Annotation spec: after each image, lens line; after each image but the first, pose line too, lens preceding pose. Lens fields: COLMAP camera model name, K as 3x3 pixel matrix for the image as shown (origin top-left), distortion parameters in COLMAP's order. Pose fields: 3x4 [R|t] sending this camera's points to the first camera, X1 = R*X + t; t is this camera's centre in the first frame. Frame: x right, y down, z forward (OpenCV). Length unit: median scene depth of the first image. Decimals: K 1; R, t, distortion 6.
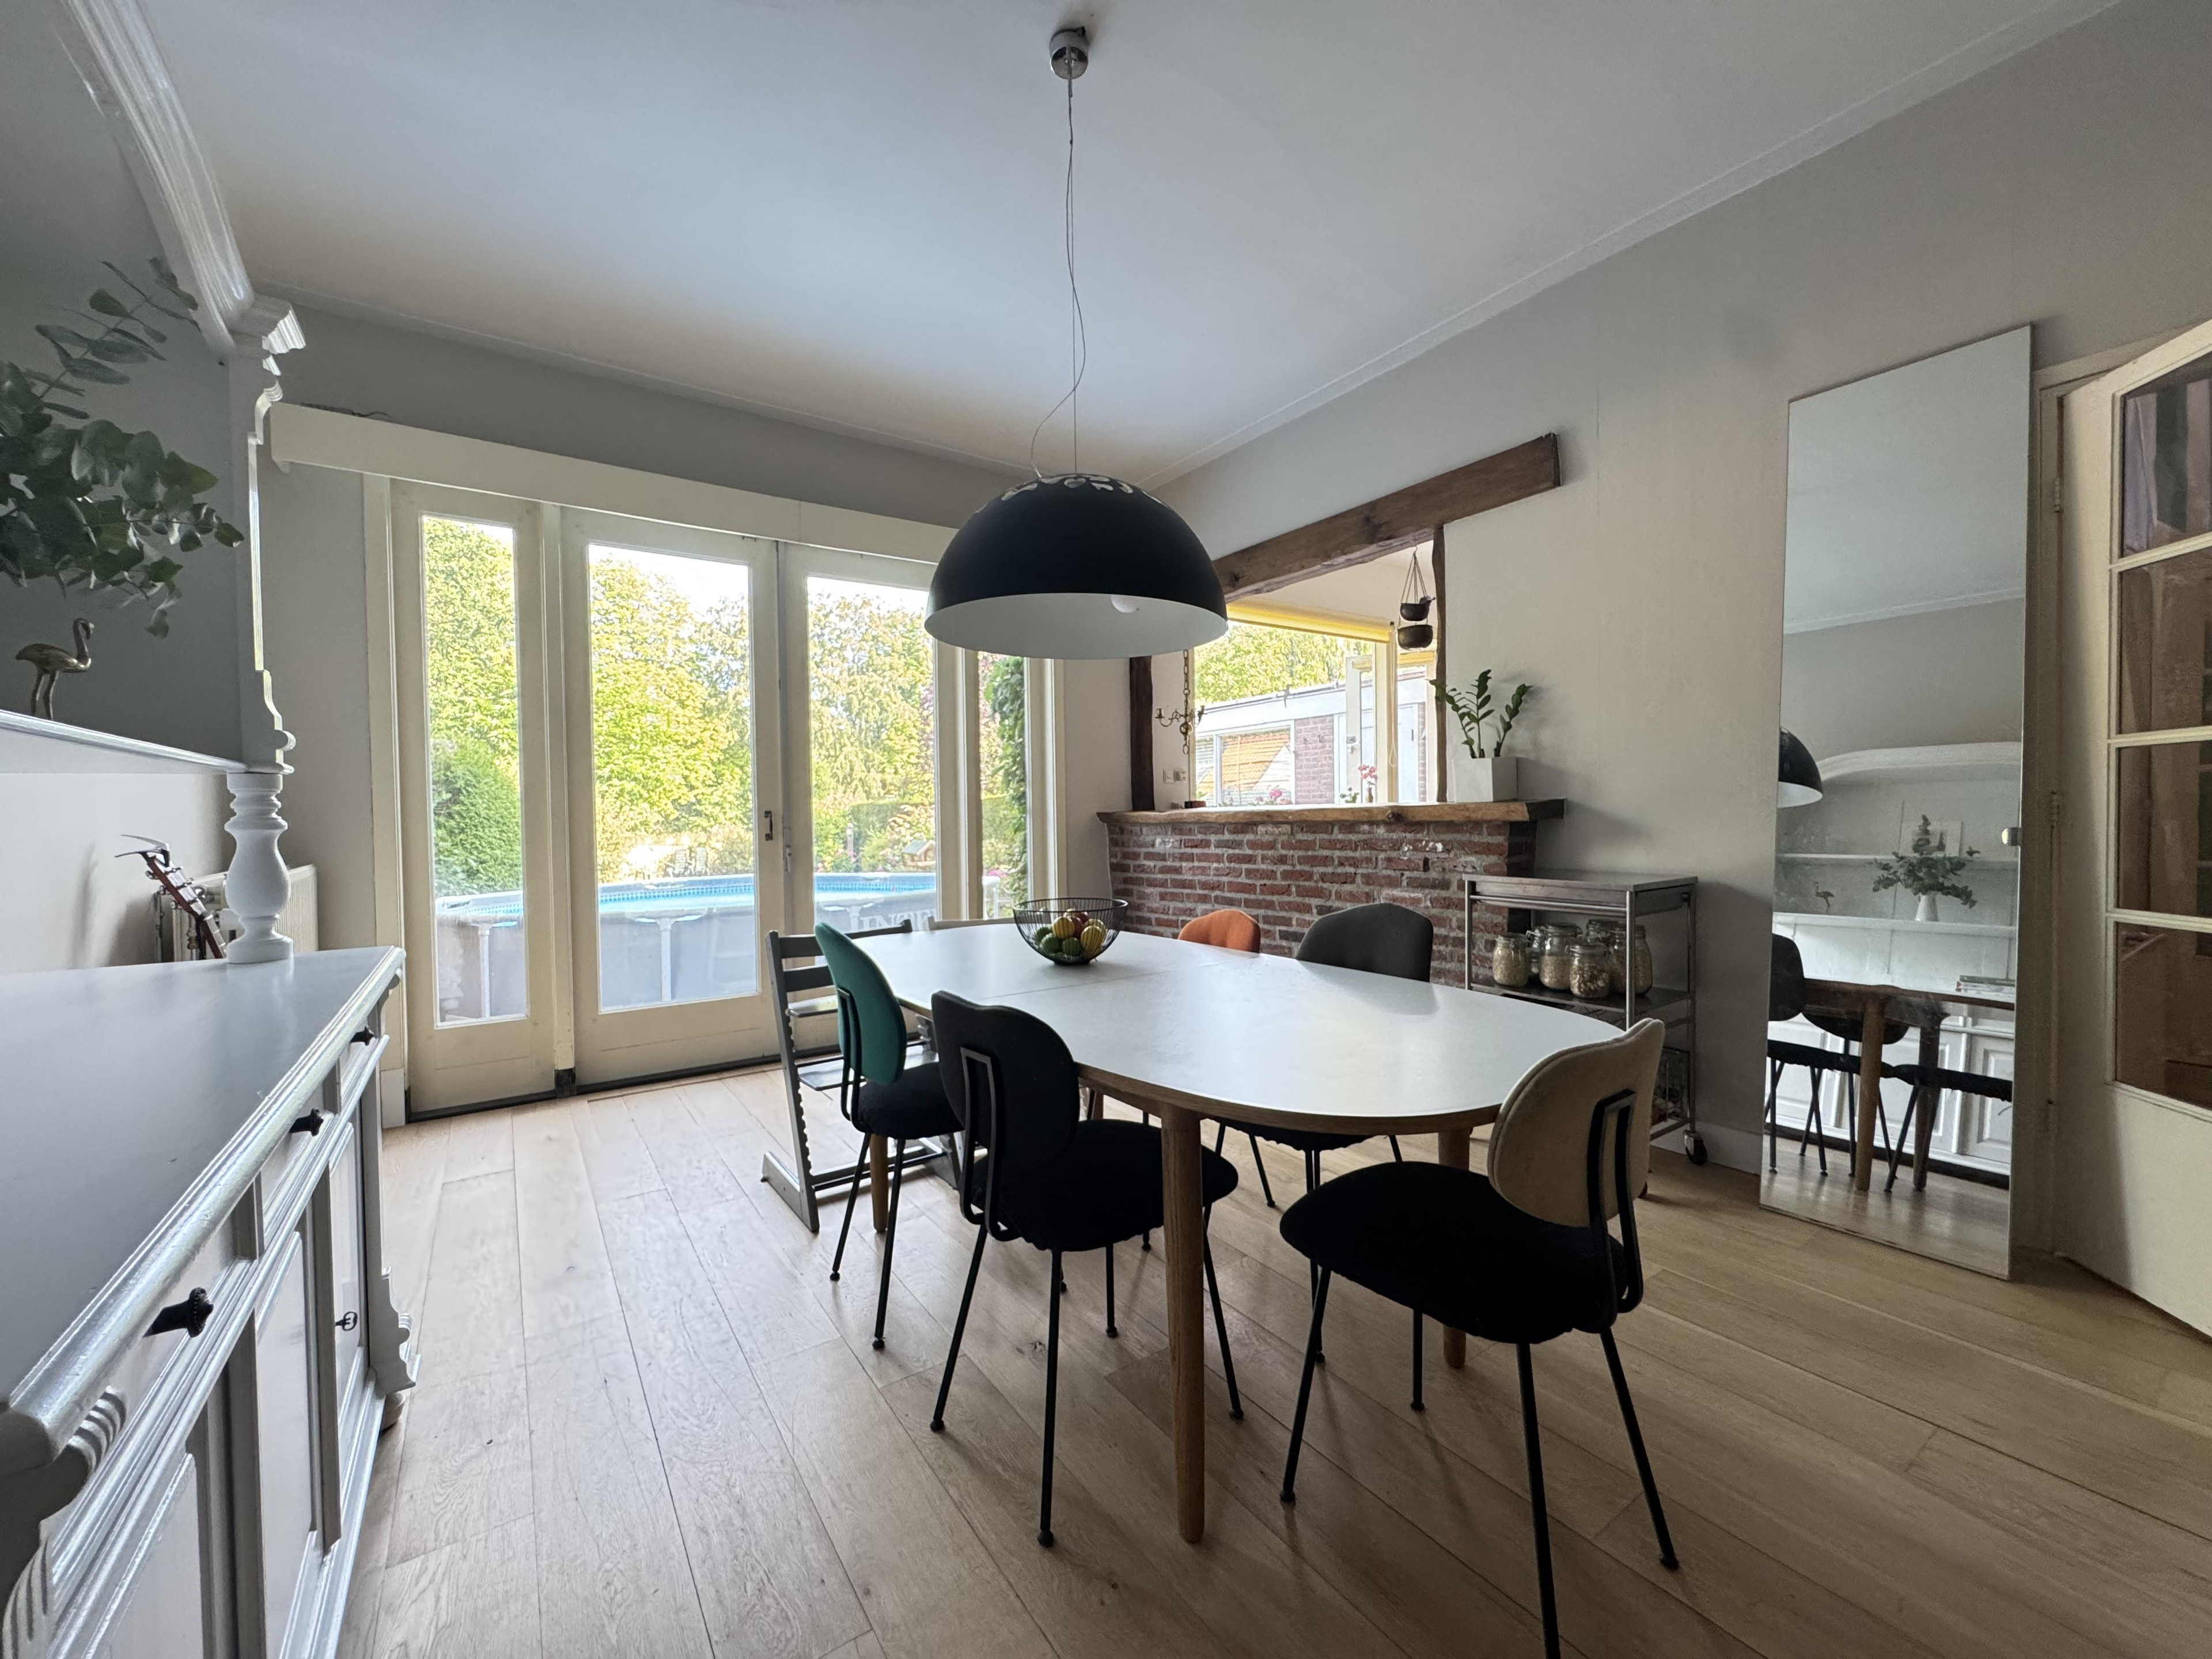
lens RADIAL K [[885.0, 0, 1108.4], [0, 885.0, 827.4], [0, 0, 1]] dist [-0.004374, 0.001023]
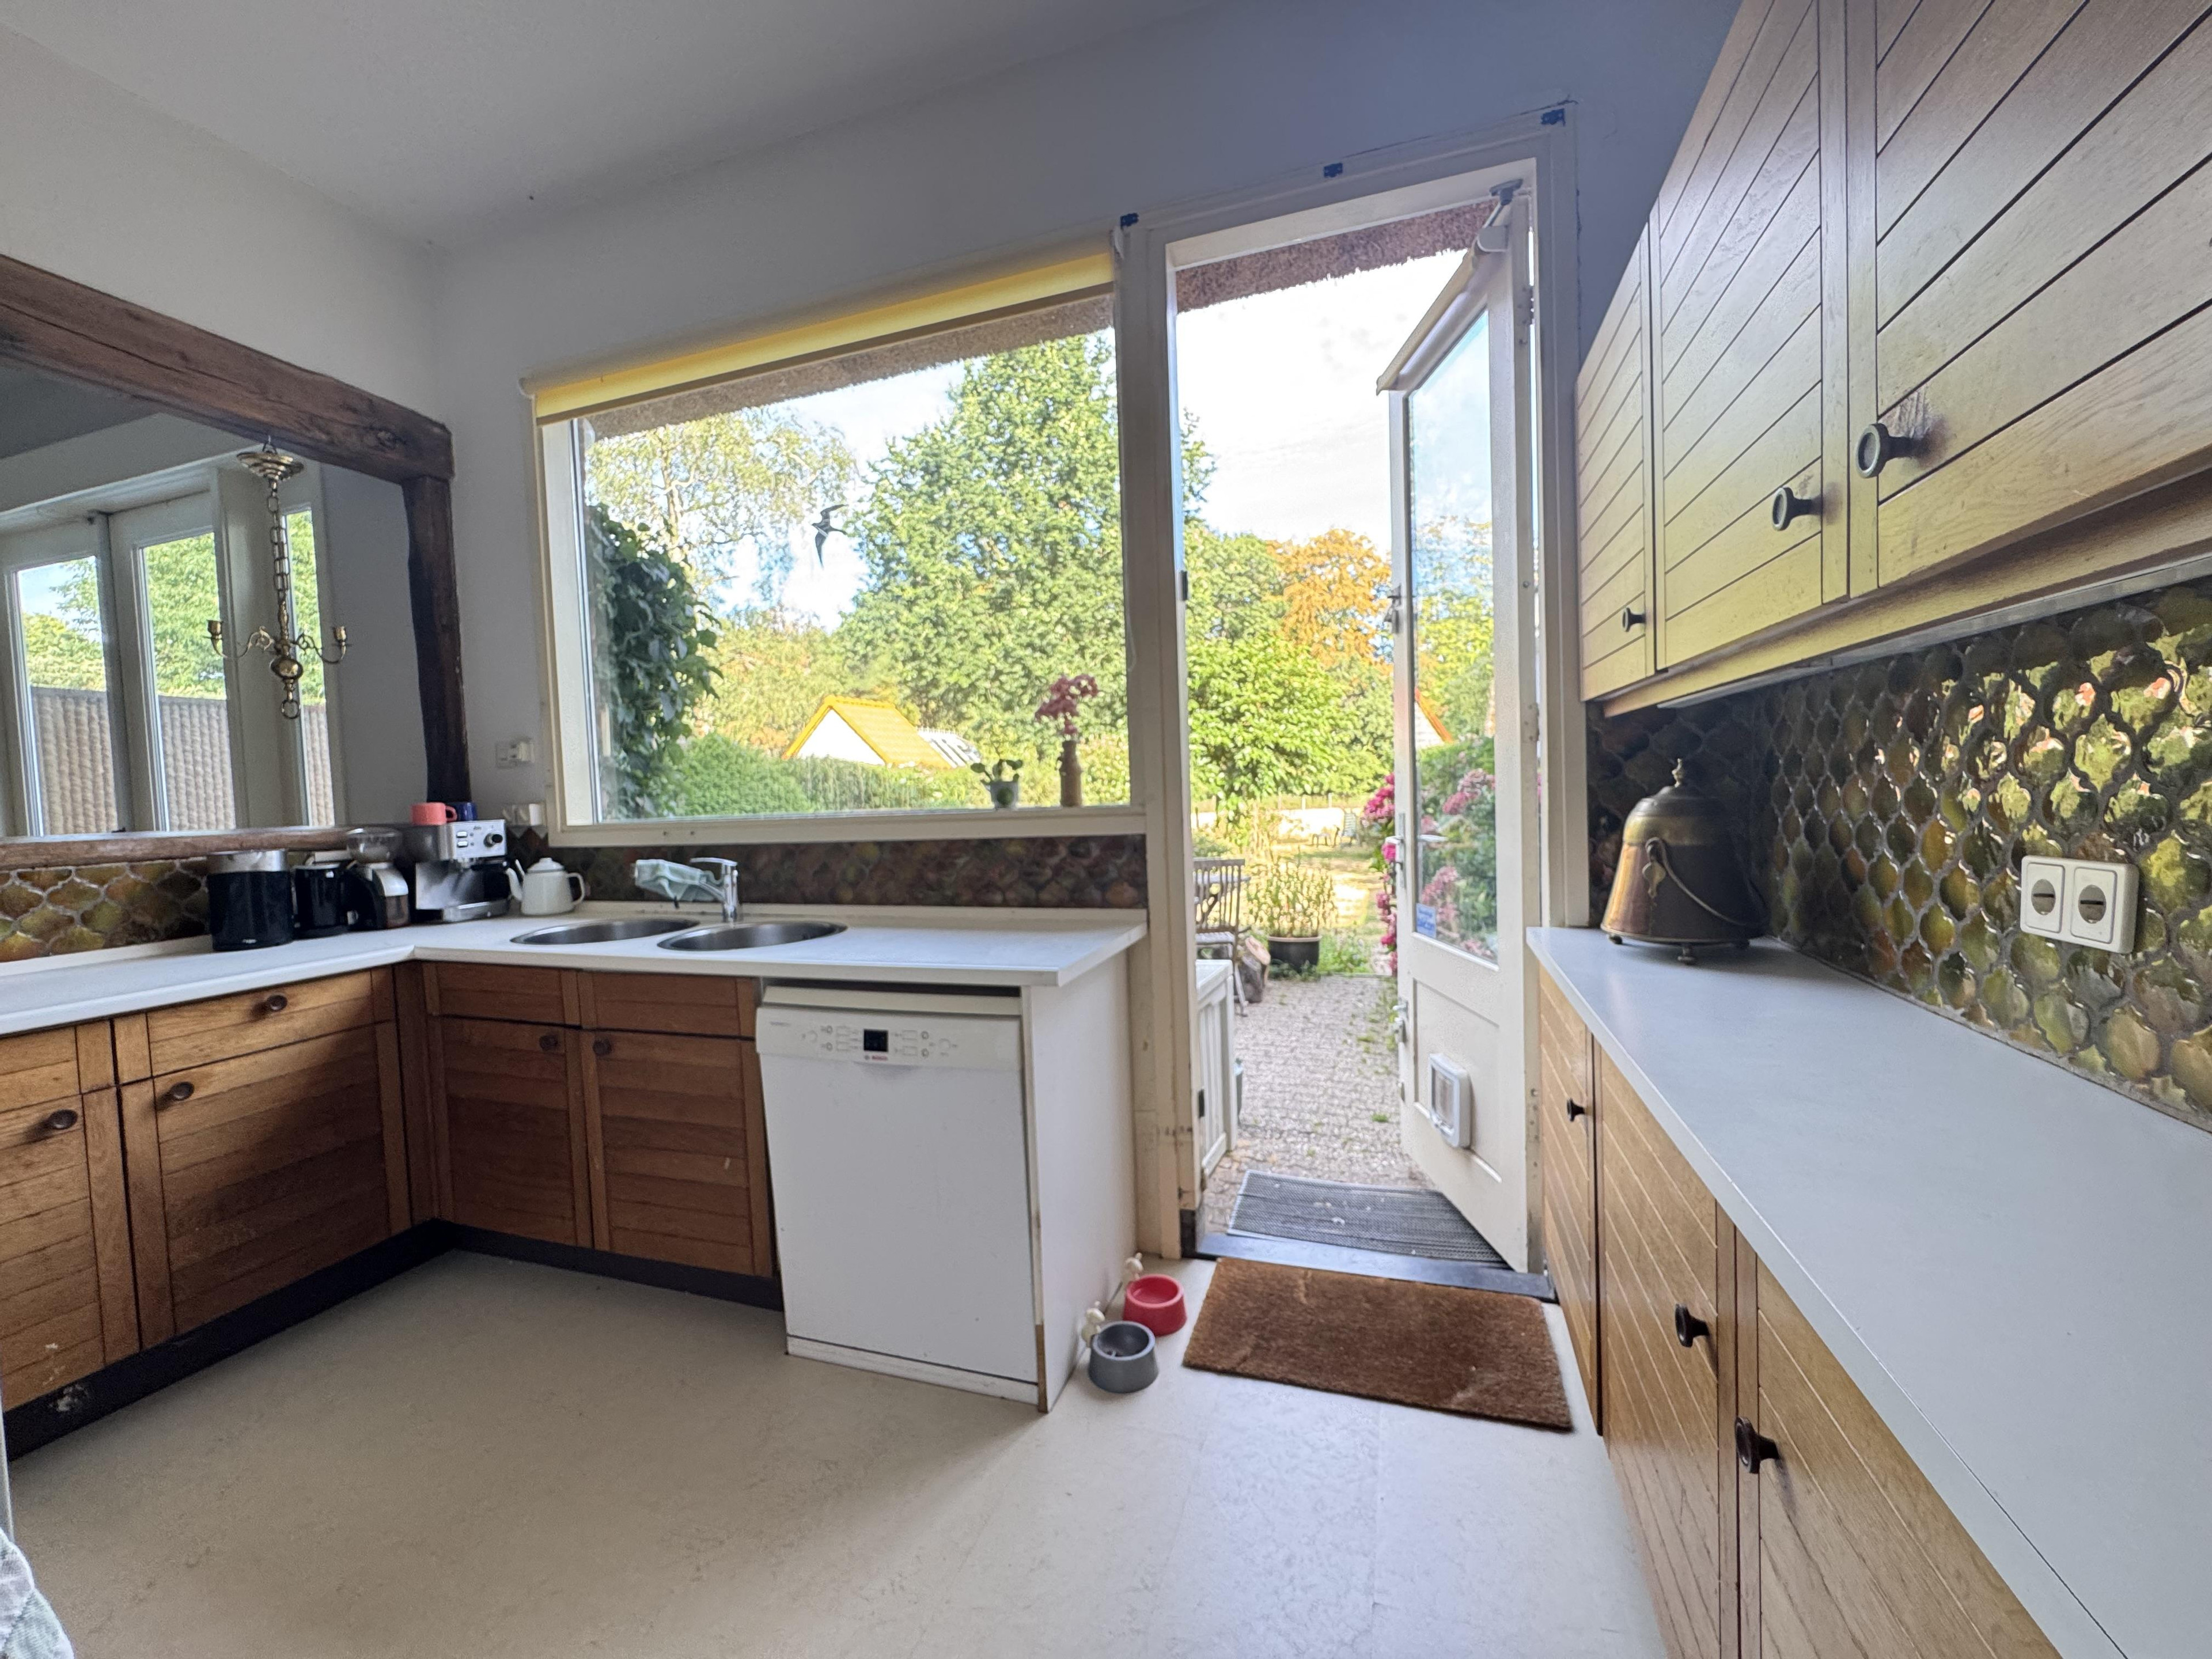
lens RADIAL K [[885.8, 0, 1106.0], [0, 885.8, 829.5], [0, 0, 1]] dist [-0.005180, -0.000049]
pose [[0.597576, 0.027170, -0.801352, 0.997885], [0.017328, 0.998755, 0.046784, -0.042917], [0.801625, -0.041843, 0.596361, 1.366210]]
